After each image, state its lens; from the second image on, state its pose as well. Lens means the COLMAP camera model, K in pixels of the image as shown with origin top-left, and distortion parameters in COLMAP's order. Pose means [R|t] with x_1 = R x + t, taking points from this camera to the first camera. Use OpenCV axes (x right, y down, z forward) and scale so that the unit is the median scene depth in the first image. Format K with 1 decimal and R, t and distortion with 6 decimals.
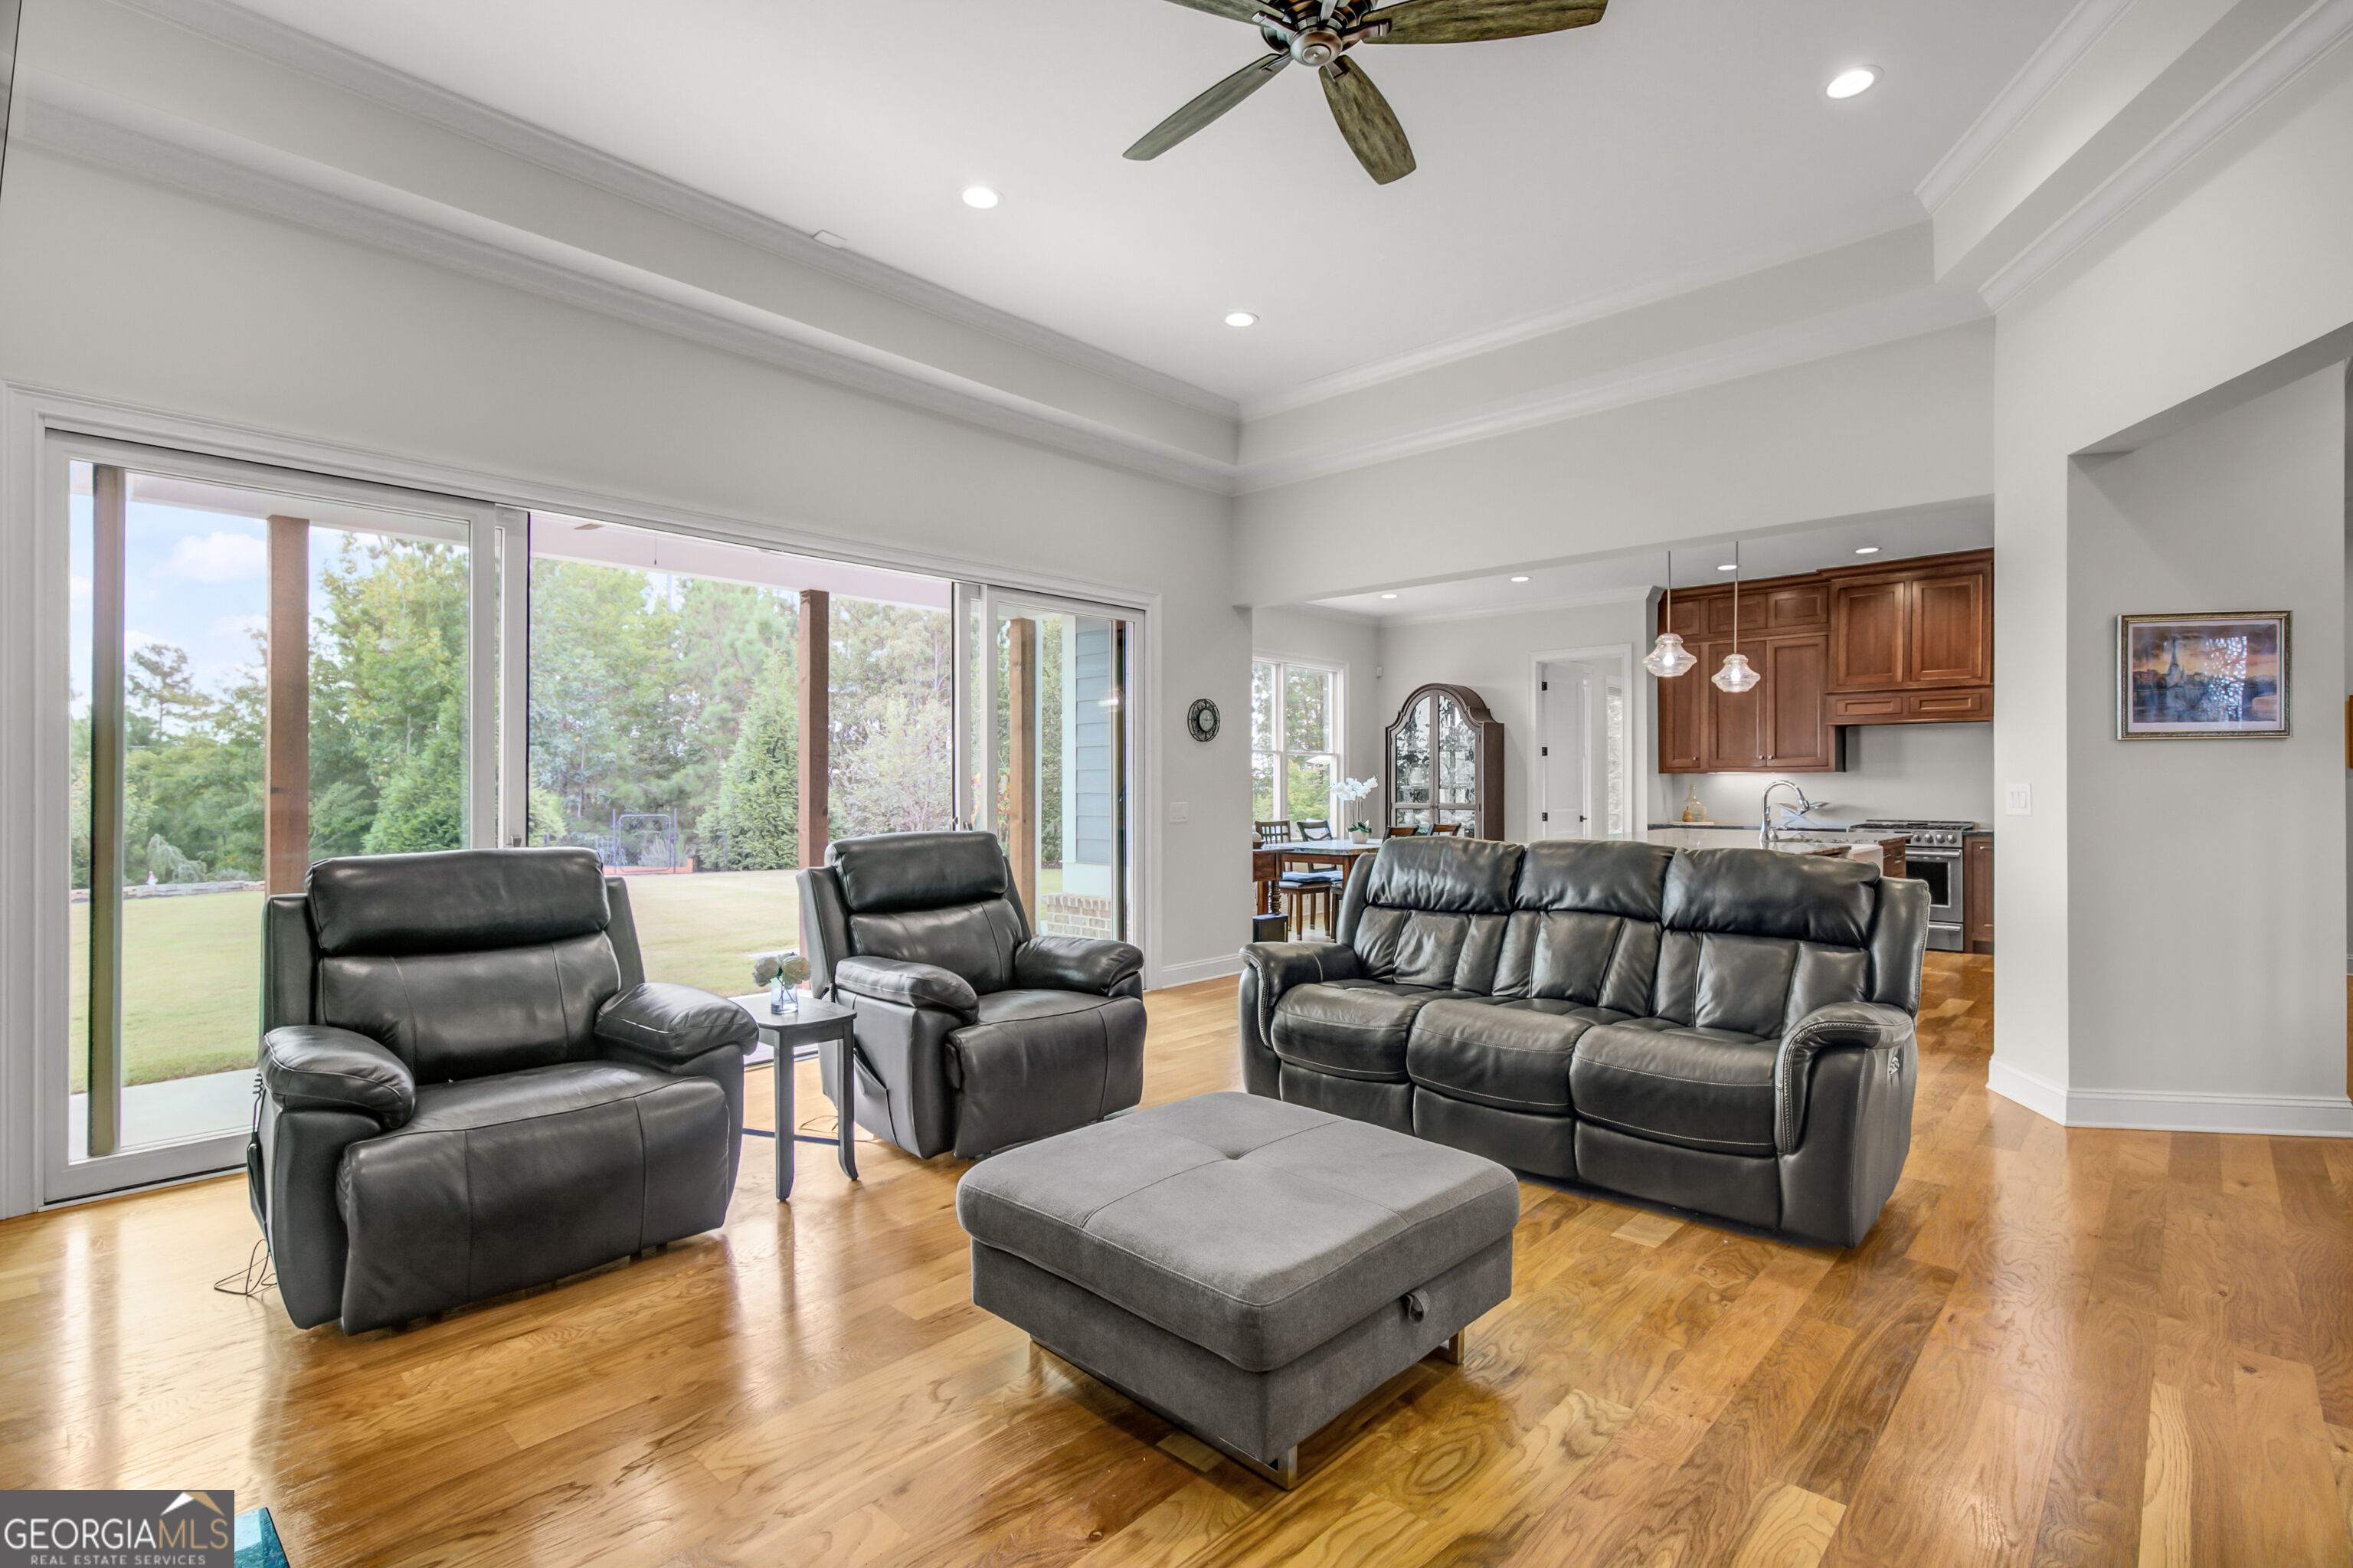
lens RADIAL K [[1090.1, 0, 1177.2], [0, 1090.1, 784.8], [0, 0, 1]] dist [0.002724, -0.000940]
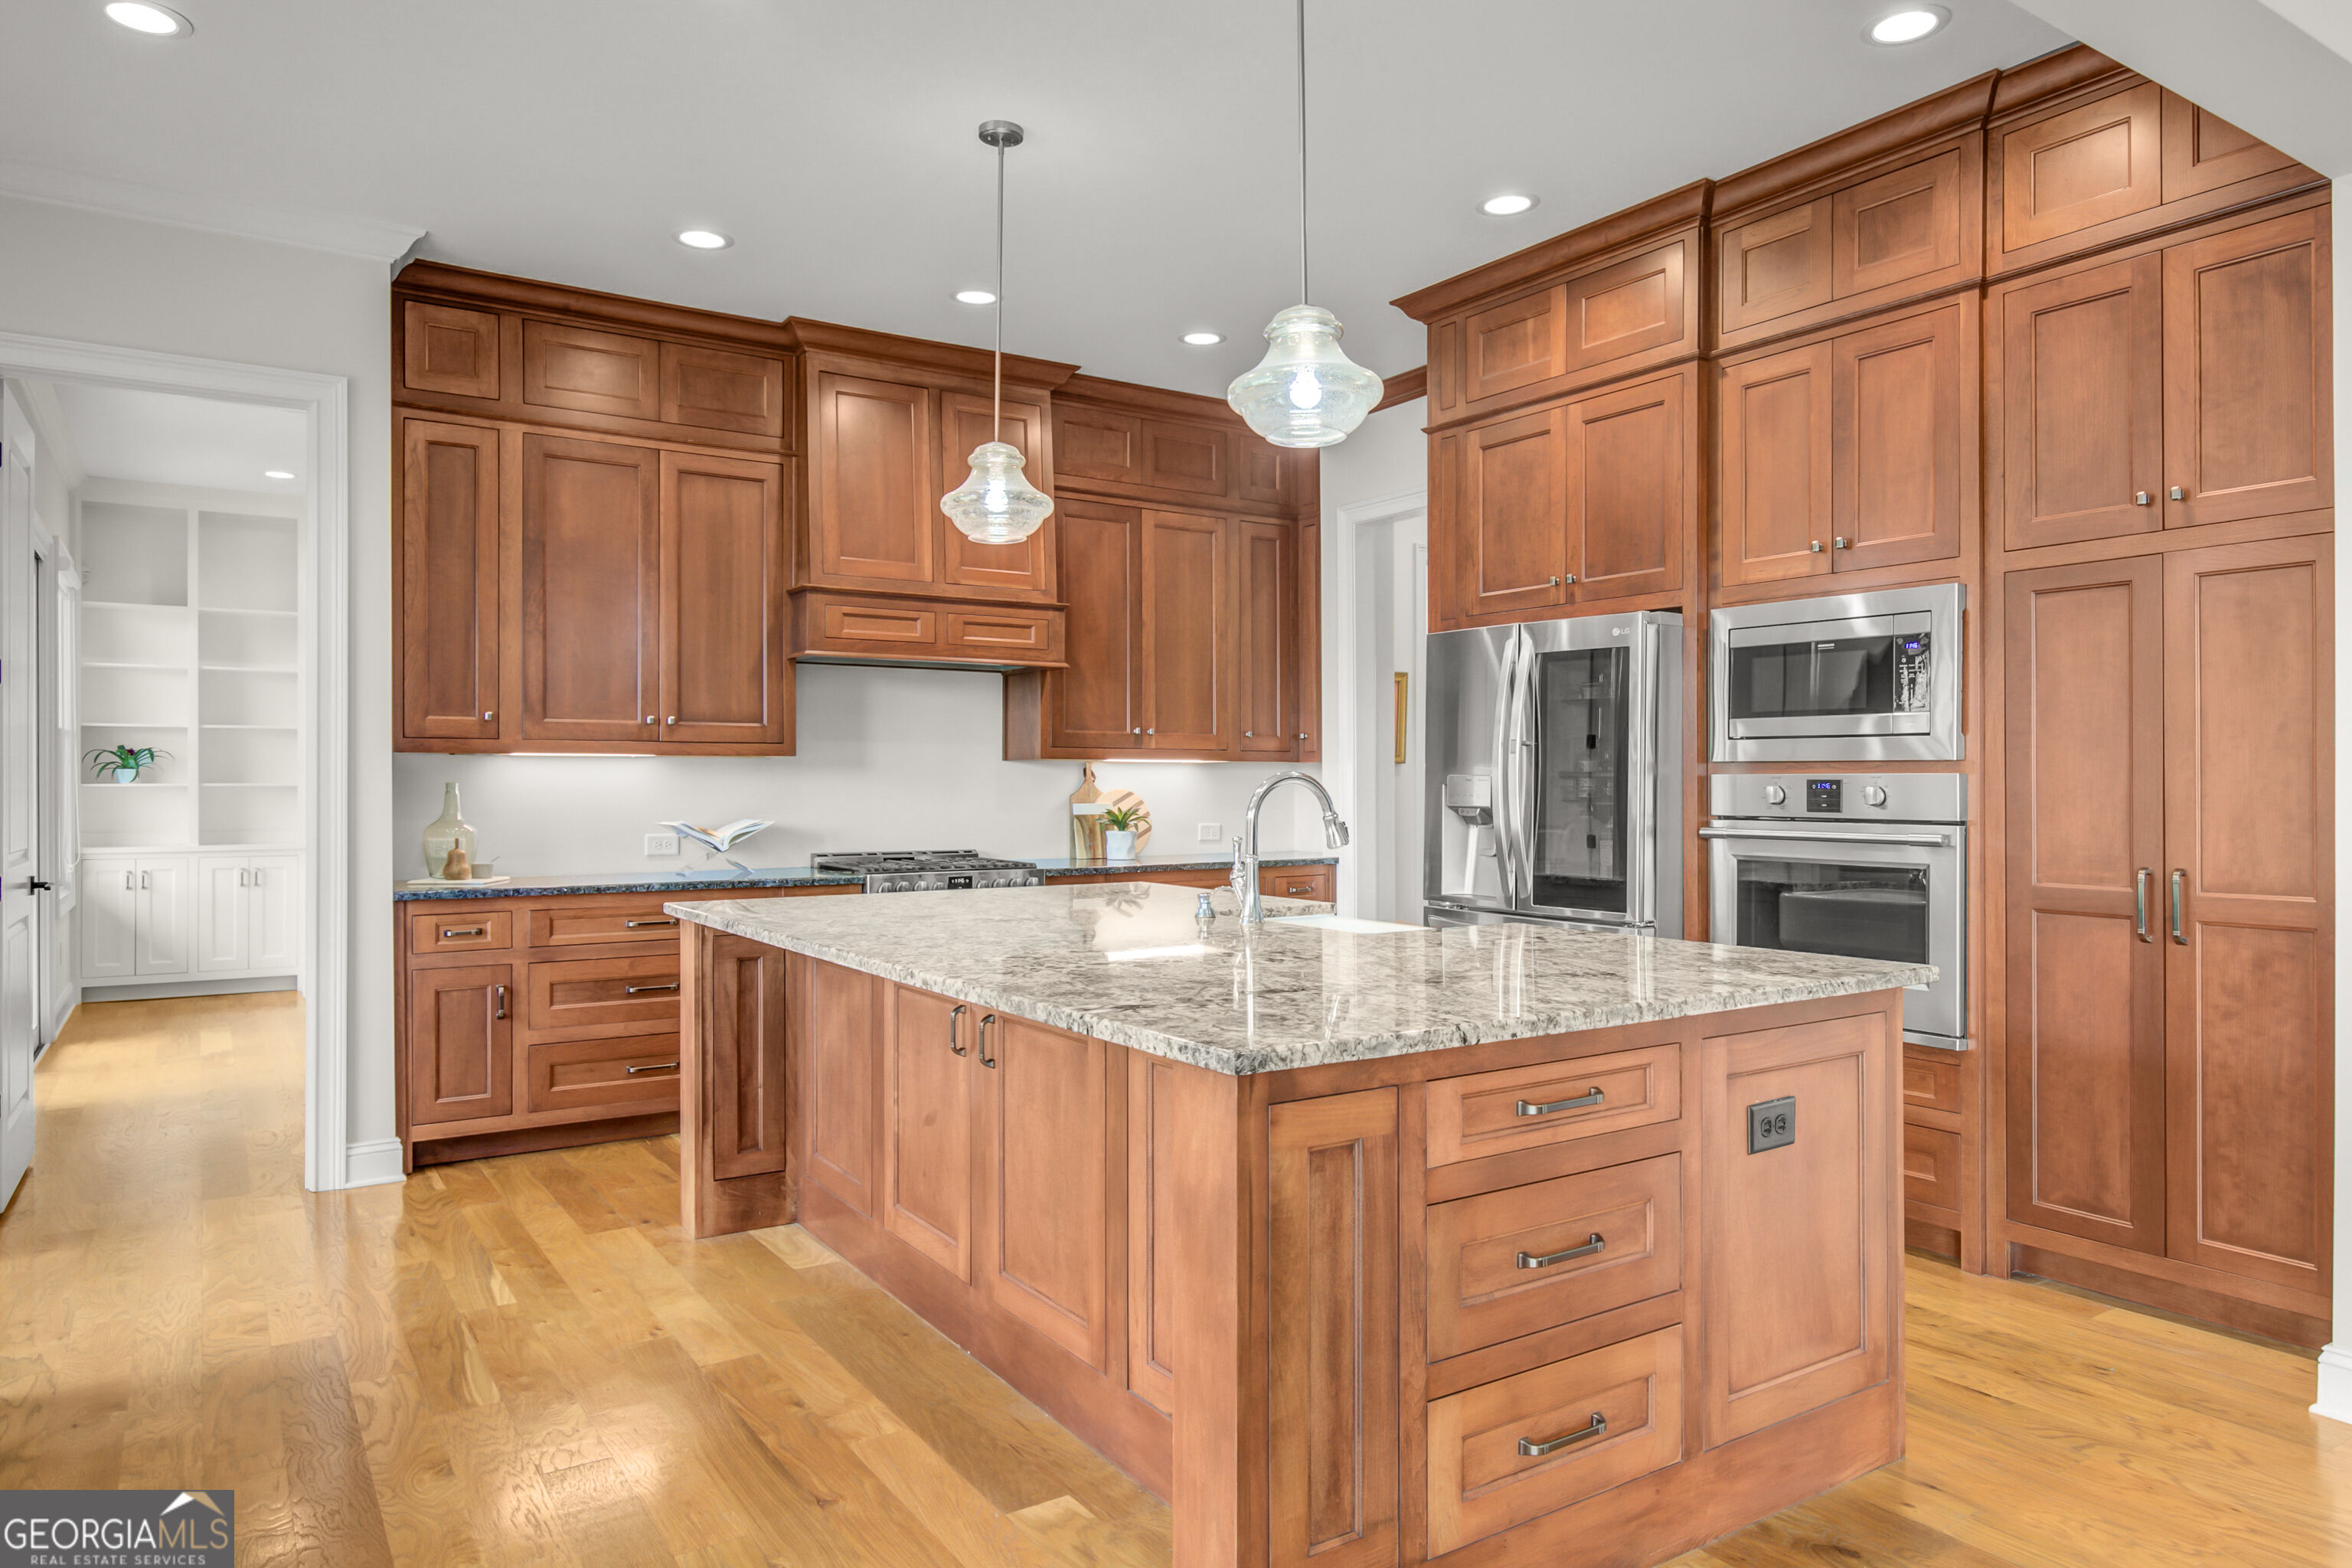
lens RADIAL K [[1480.4, 0, 1168.0], [0, 1480.4, 777.6], [0, 0, 1]] dist [-0.001537, -0.002792]
pose [[0.216845, 0.005216, 0.976192, 0.011028], [-0.002006, 0.999986, -0.004897, 0.000286], [-0.976204, -0.000896, 0.216853, 0.718880]]
